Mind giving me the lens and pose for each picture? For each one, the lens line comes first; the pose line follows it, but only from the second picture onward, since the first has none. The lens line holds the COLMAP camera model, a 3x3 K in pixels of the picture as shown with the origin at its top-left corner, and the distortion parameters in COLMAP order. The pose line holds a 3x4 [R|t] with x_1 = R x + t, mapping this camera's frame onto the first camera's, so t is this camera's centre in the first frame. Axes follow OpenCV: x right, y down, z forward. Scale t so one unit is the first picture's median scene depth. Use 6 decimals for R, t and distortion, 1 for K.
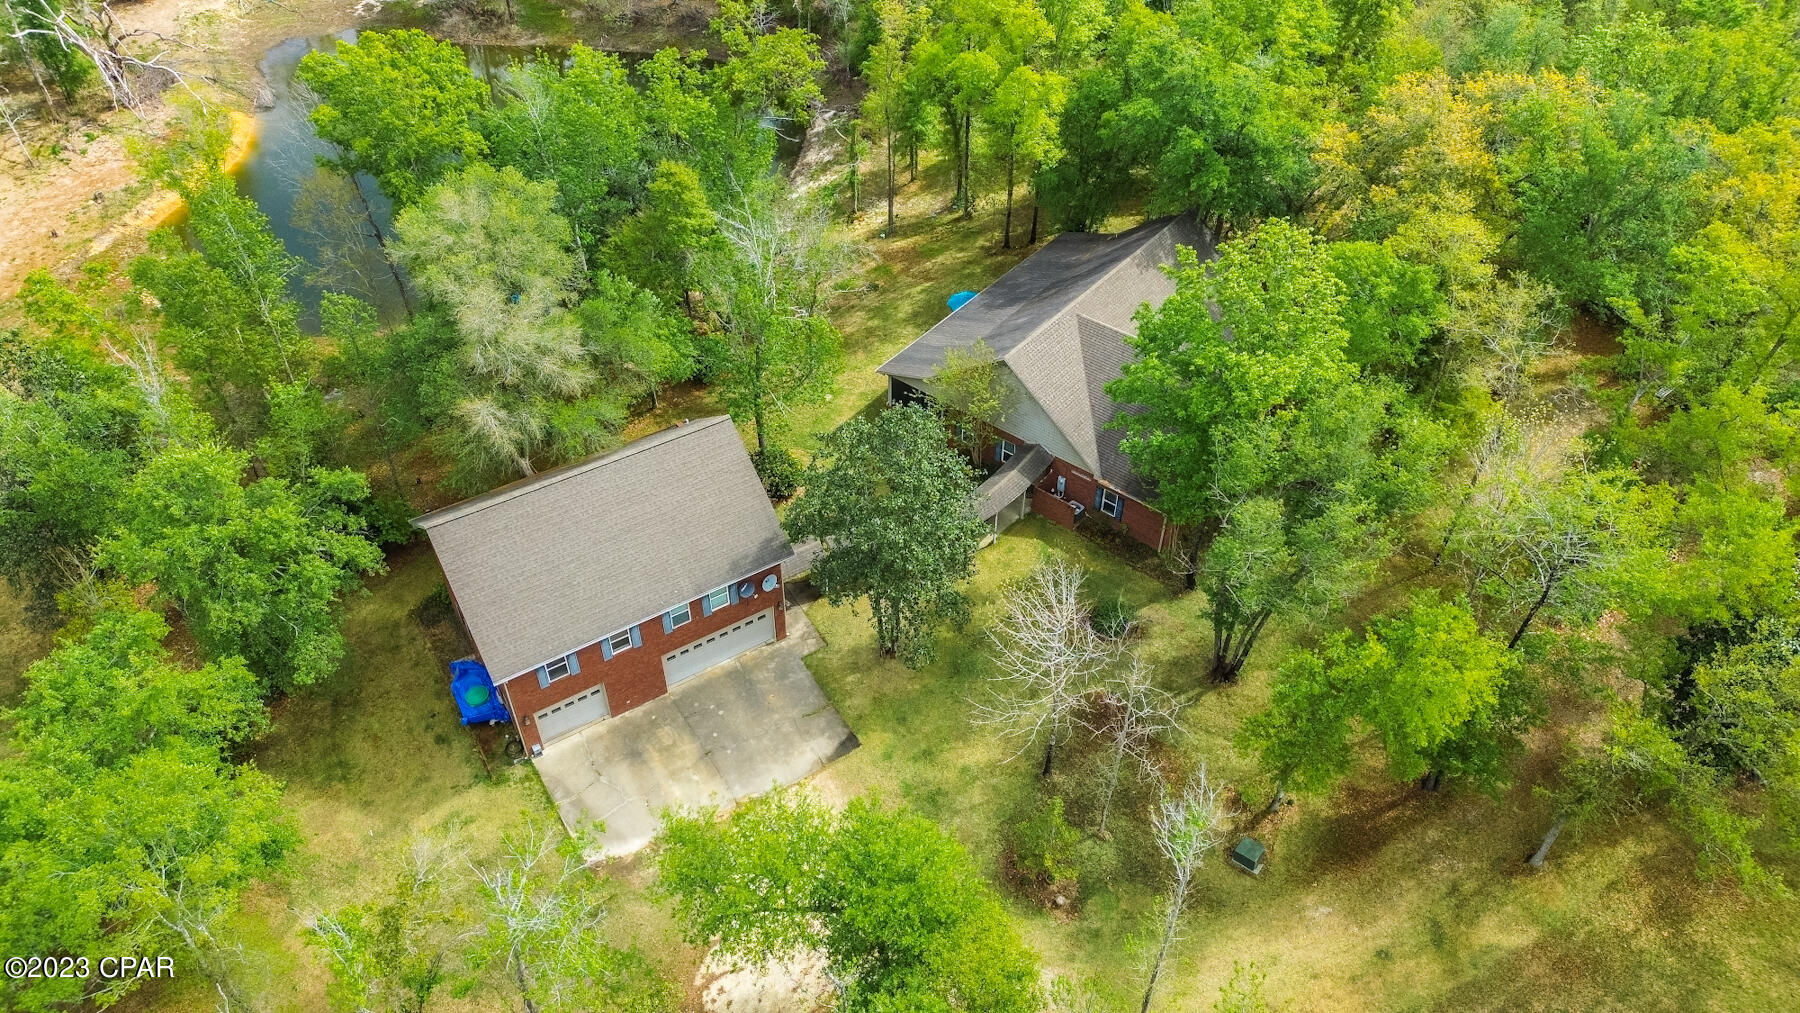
lens RADIAL K [[1270.2, 0, 907.2], [0, 1270.2, 500.6], [0, 0, 1]] dist [0.088113, -0.081092]
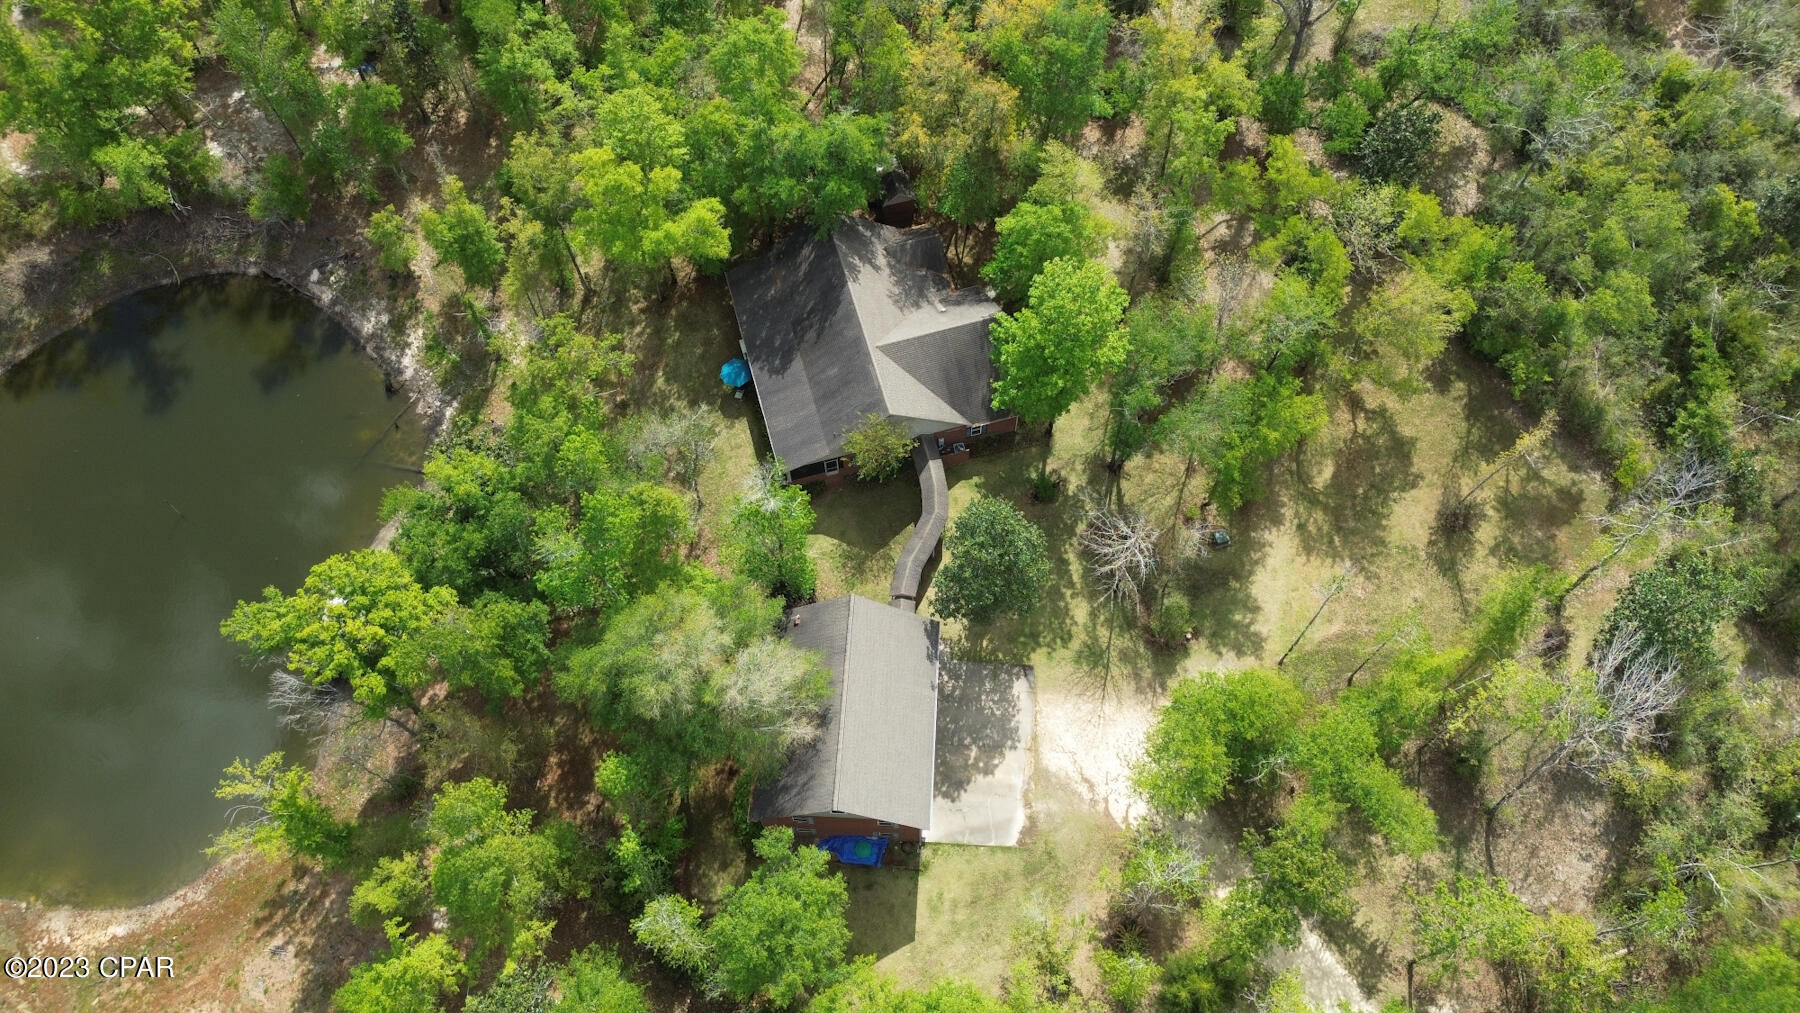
lens RADIAL K [[1270.2, 0, 907.2], [0, 1270.2, 500.6], [0, 0, 1]] dist [0.088113, -0.081092]
pose [[0.584457, -0.730657, 0.352917, -0.535019], [0.561445, 0.678157, 0.474218, -0.785079], [-0.585824, -0.079016, 0.806577, -0.168091]]
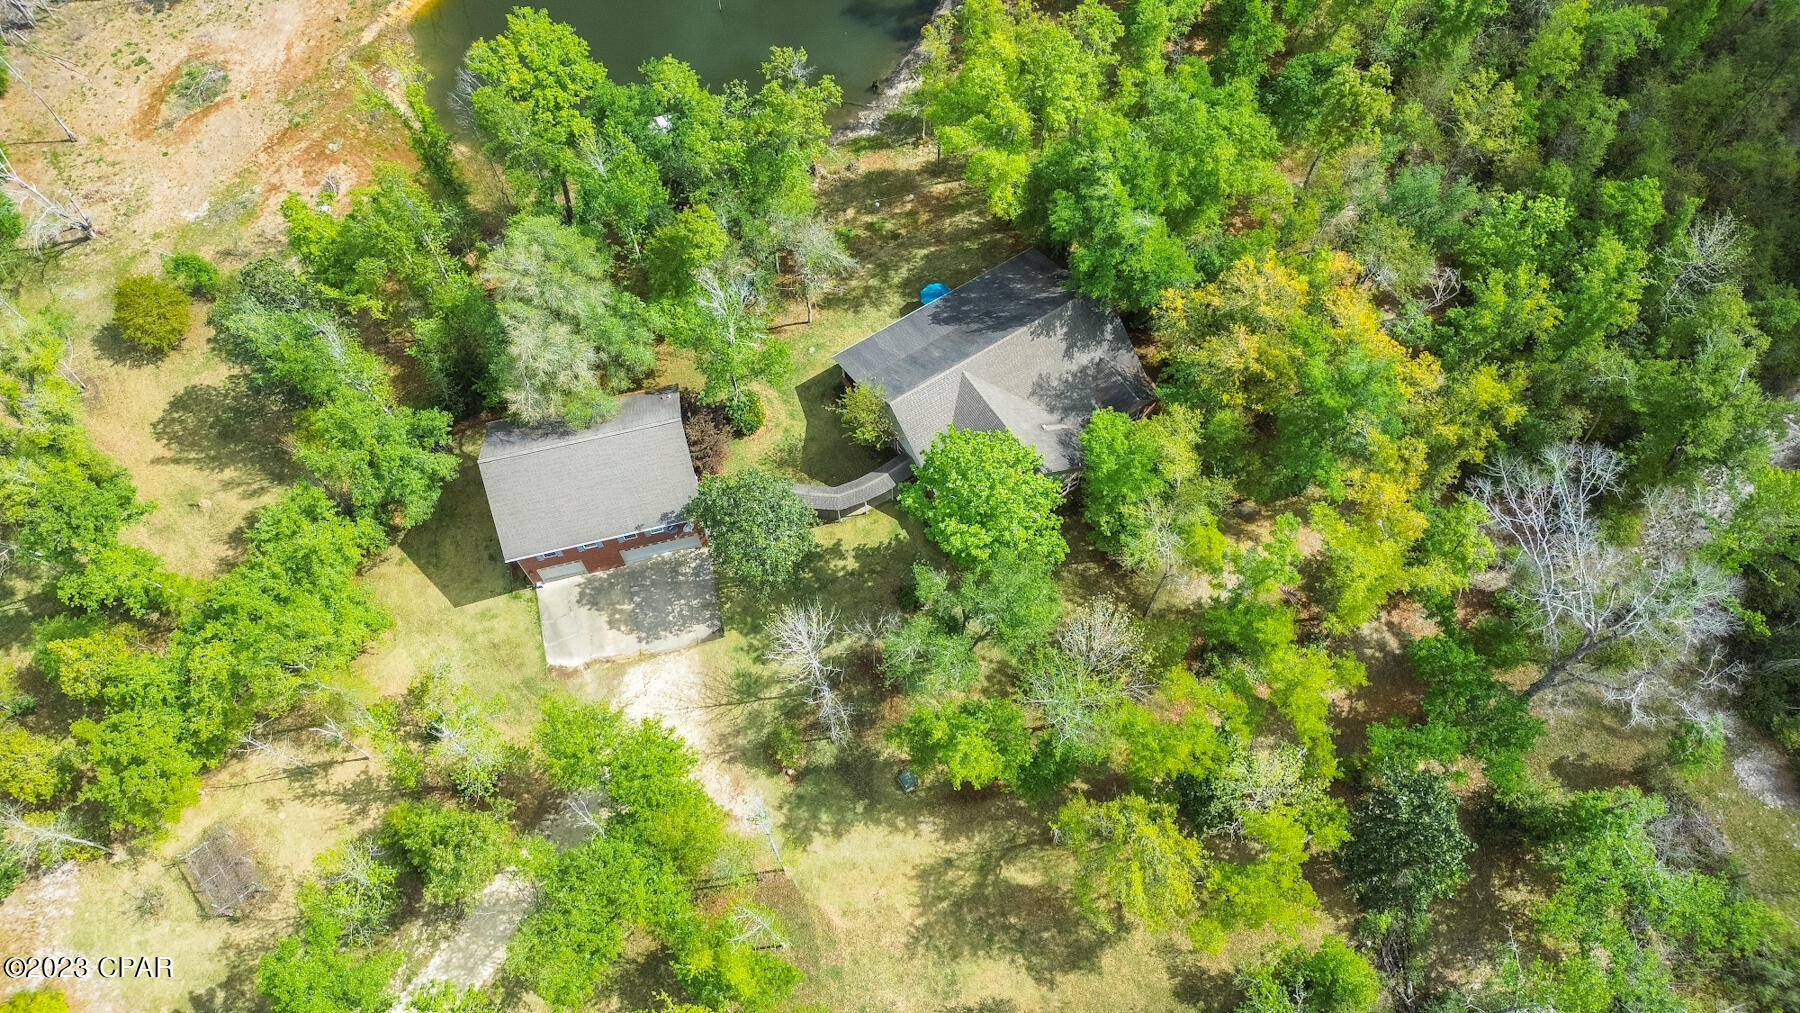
lens RADIAL K [[1270.2, 0, 907.2], [0, 1270.2, 500.6], [0, 0, 1]] dist [0.088113, -0.081092]
pose [[0.947609, 0.277166, -0.158799, 0.389179], [-0.203367, 0.906824, 0.369204, -0.603268], [0.246333, -0.317566, 0.915681, -0.359358]]
